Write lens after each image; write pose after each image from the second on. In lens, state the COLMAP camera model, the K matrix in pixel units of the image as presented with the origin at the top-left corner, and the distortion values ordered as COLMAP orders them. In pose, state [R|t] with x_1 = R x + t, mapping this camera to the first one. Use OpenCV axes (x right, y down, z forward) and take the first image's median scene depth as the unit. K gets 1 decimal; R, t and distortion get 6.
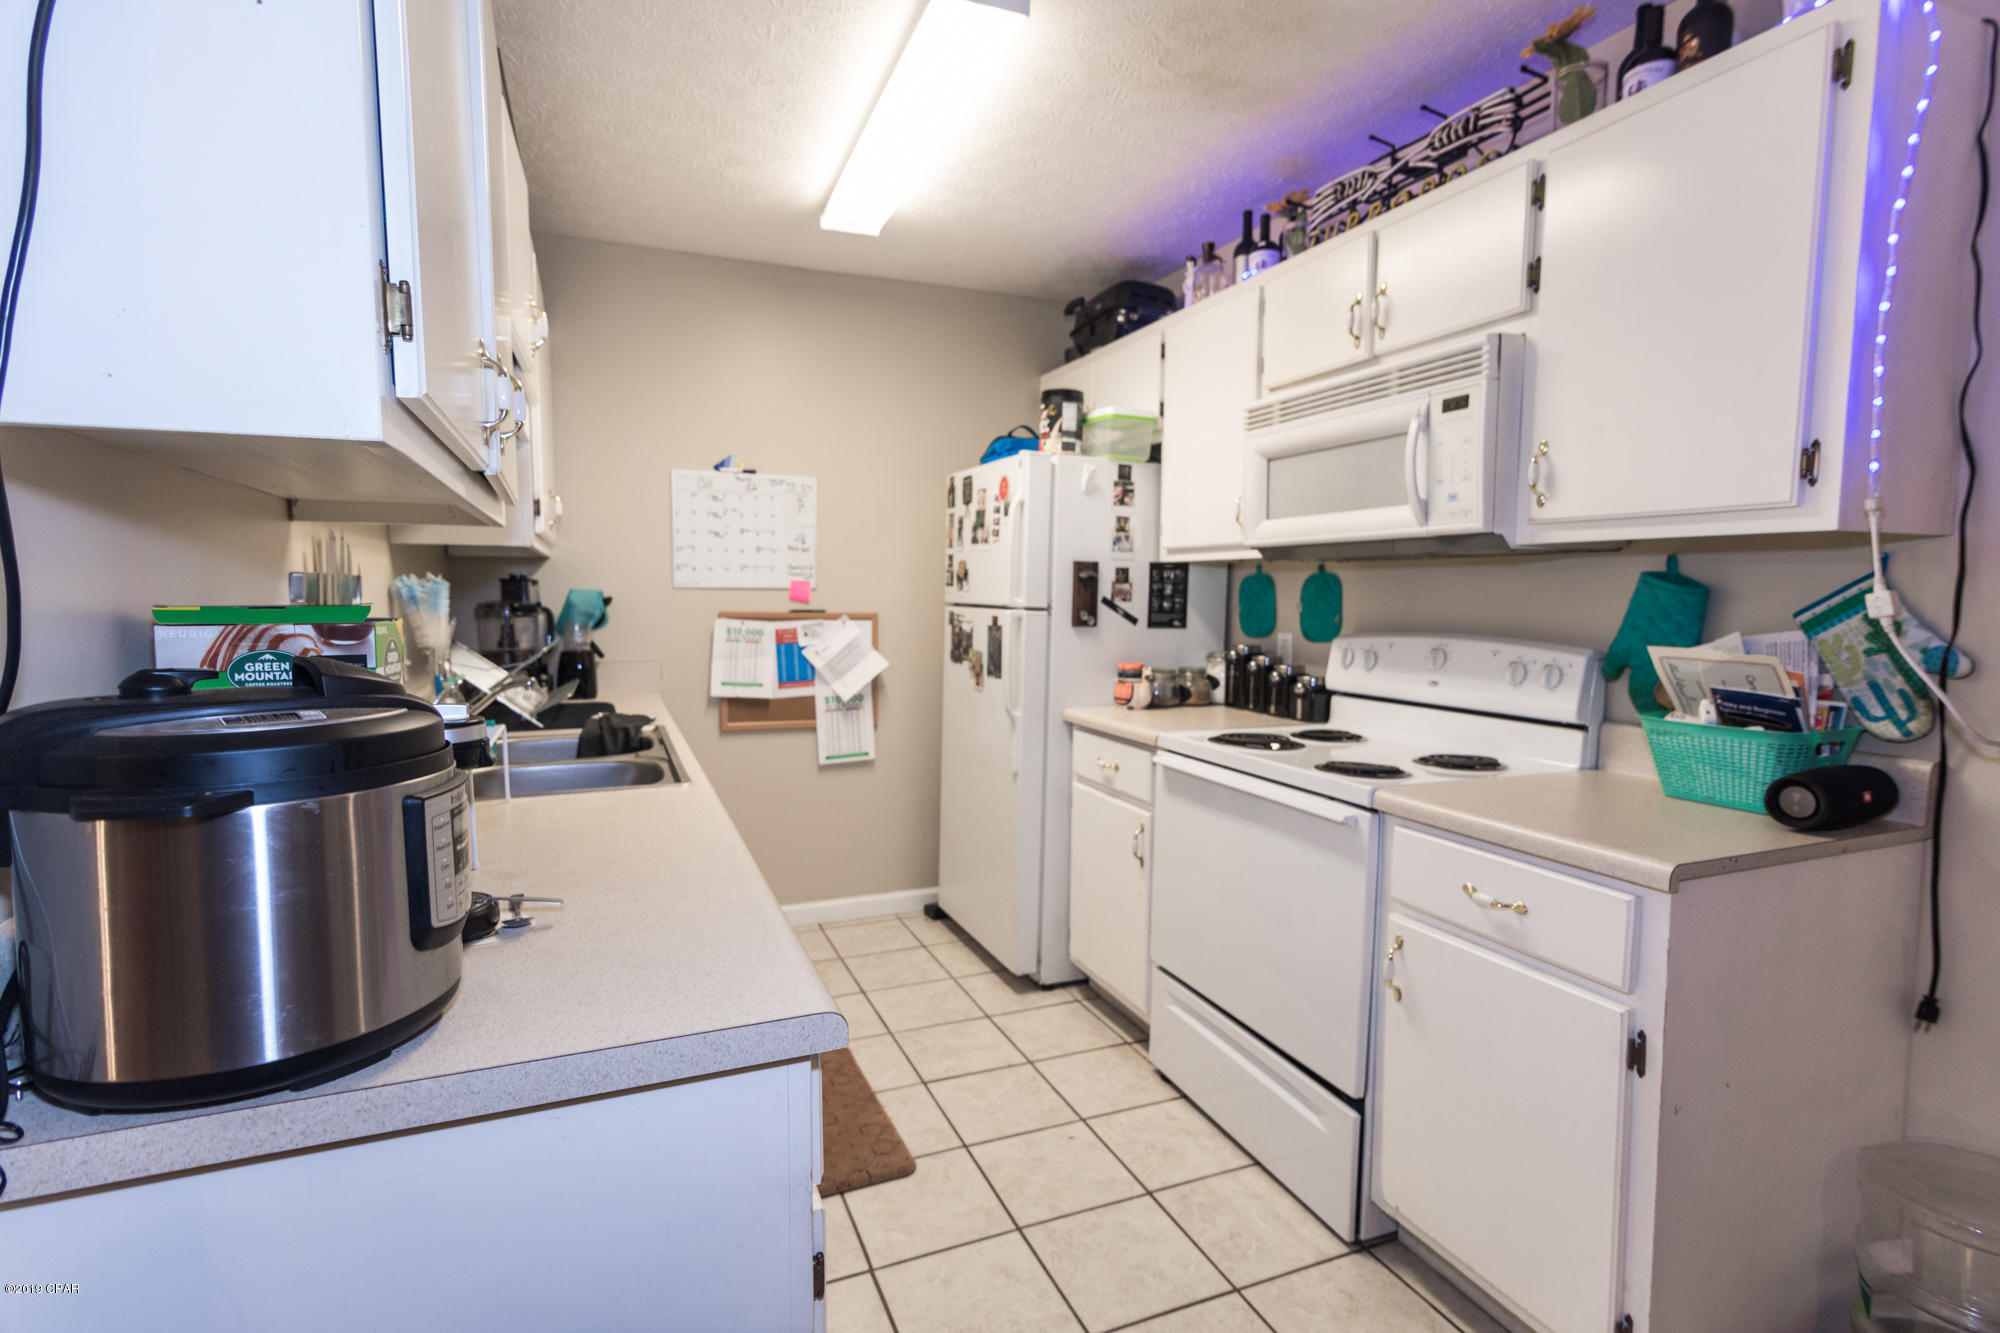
lens RADIAL K [[966.6, 0, 994.9], [0, 966.6, 668.3], [0, 0, 1]] dist [0.004412, -0.001305]
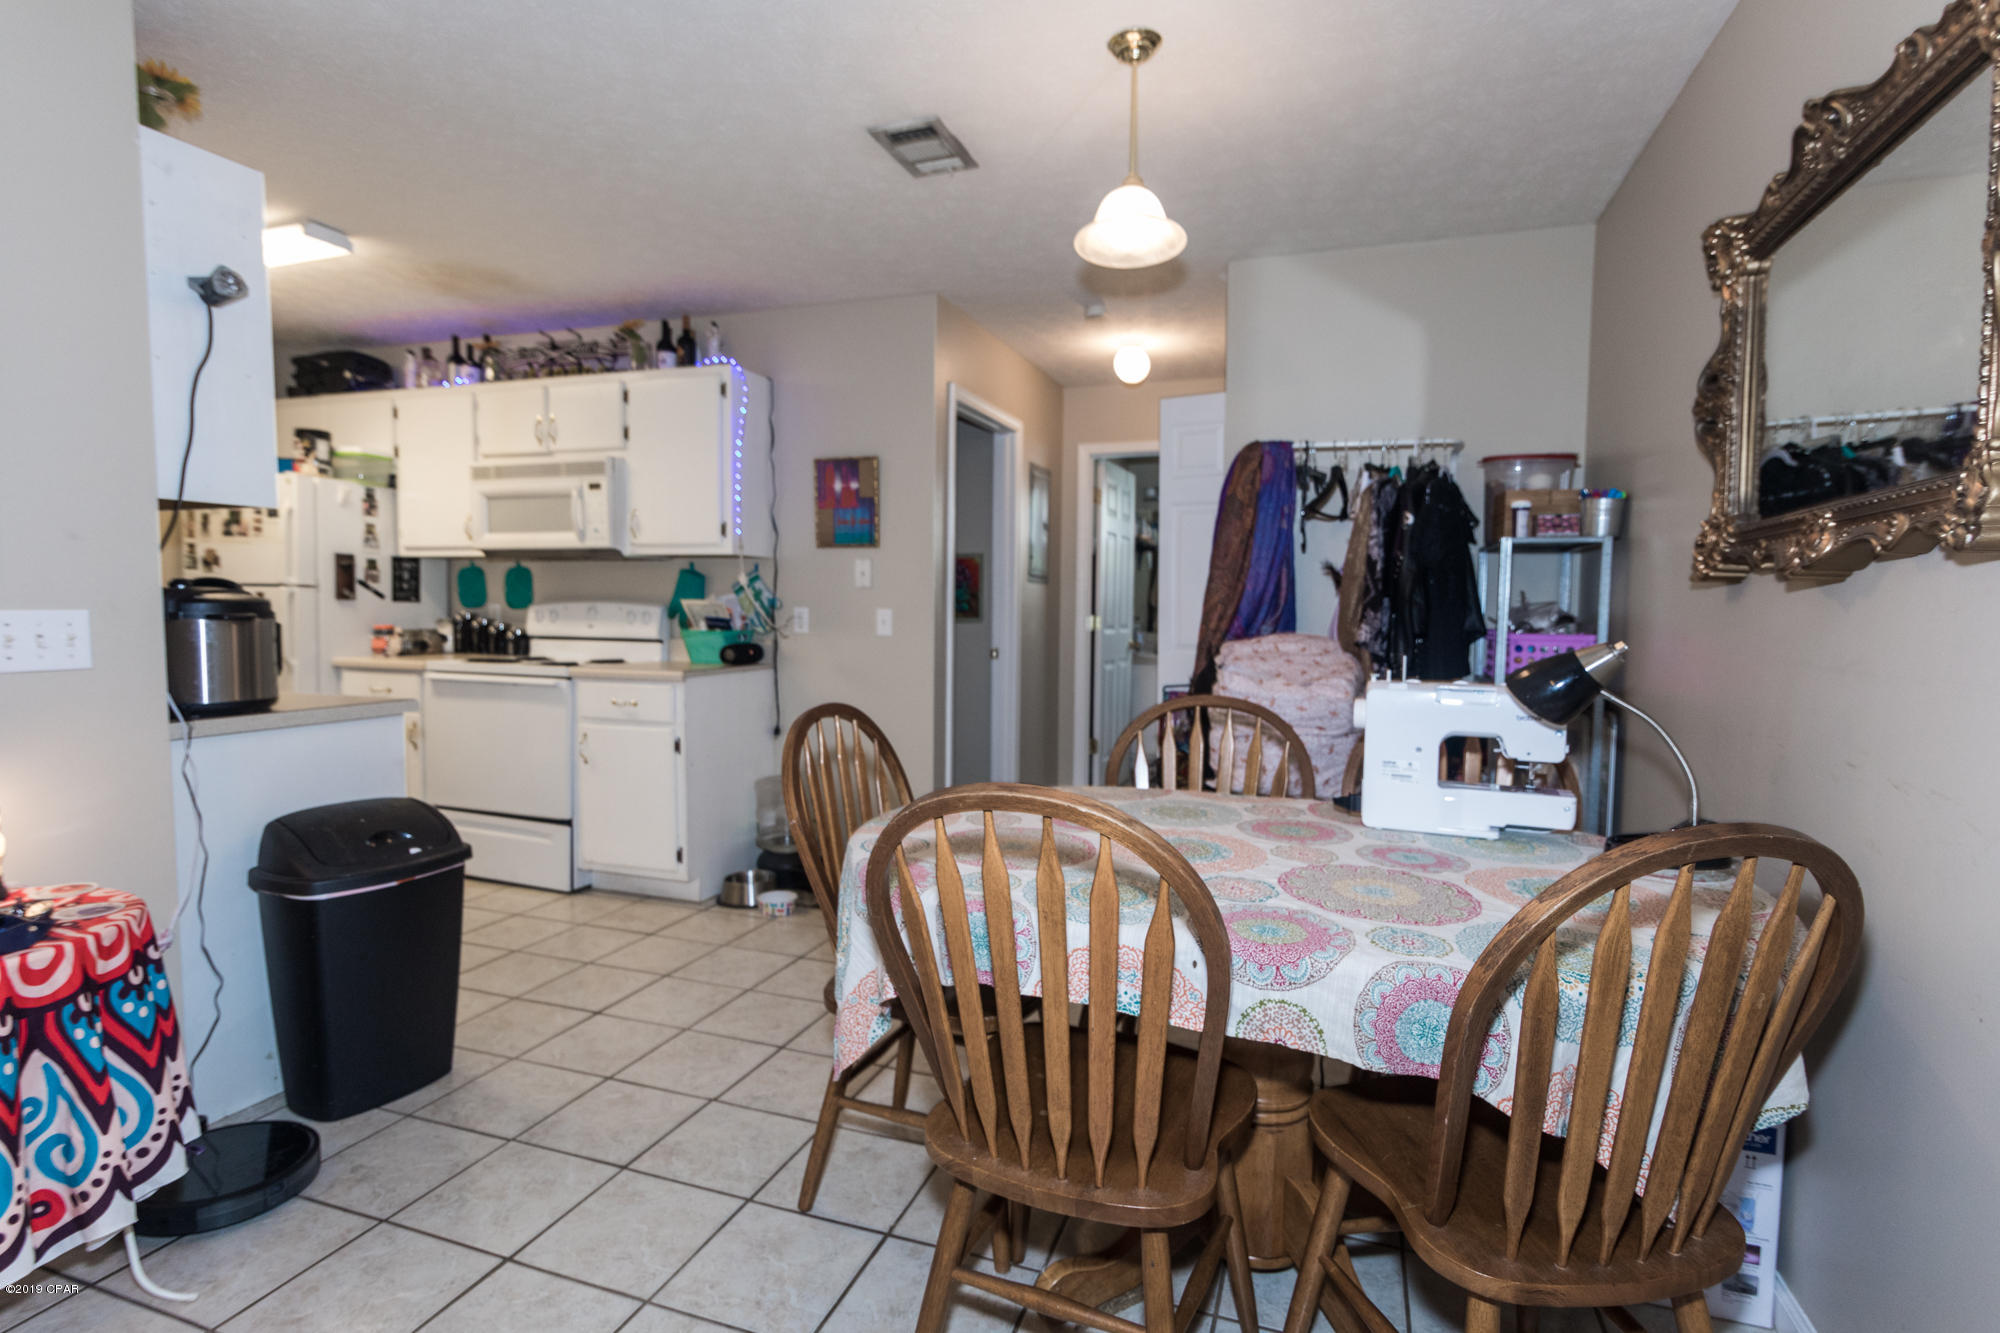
lens RADIAL K [[998.5, 0, 1002.4], [0, 998.5, 677.3], [0, 0, 1]] dist [0.004621, 0.000283]
pose [[0.670271, -0.047772, 0.740578, -0.353941], [0.050583, 0.998546, 0.018632, 0.092376], [-0.740391, 0.024972, 0.671712, -0.700056]]
